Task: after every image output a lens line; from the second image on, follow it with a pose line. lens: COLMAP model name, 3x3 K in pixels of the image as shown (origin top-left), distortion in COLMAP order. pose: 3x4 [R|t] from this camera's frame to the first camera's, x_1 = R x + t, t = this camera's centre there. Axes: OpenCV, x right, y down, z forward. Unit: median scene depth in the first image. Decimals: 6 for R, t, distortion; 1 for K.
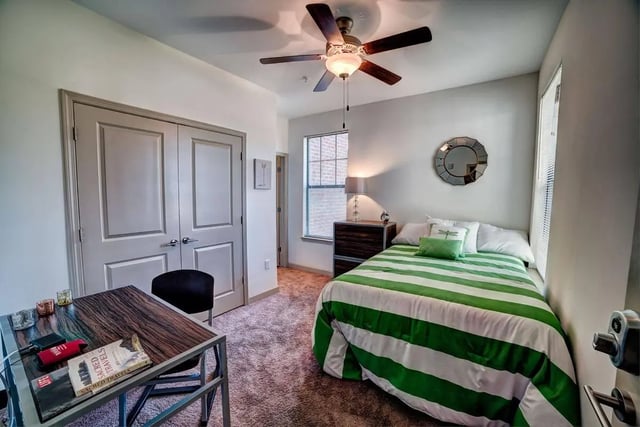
lens RADIAL K [[258.5, 0, 320.1], [0, 258.5, 214.3], [0, 0, 1]] dist [-0.078657, 0.026333]
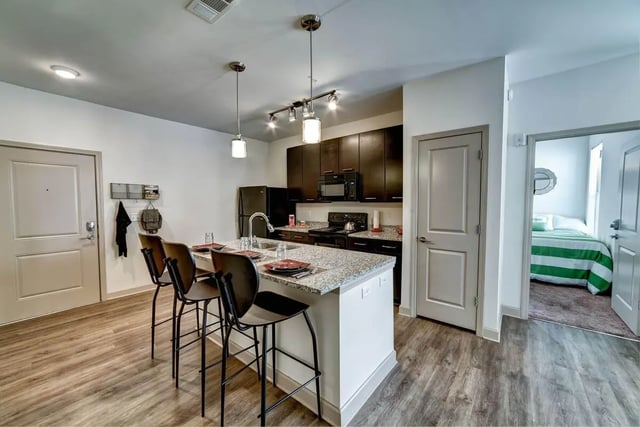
lens RADIAL K [[246.5, 0, 320.0], [0, 246.5, 213.5], [0, 0, 1]] dist [0.000736, 0.000269]
pose [[0.996505, -0.006736, -0.083256, -1.401149], [0.003920, 0.999416, -0.033937, 0.123812], [0.083436, 0.033492, 0.995950, -1.447599]]
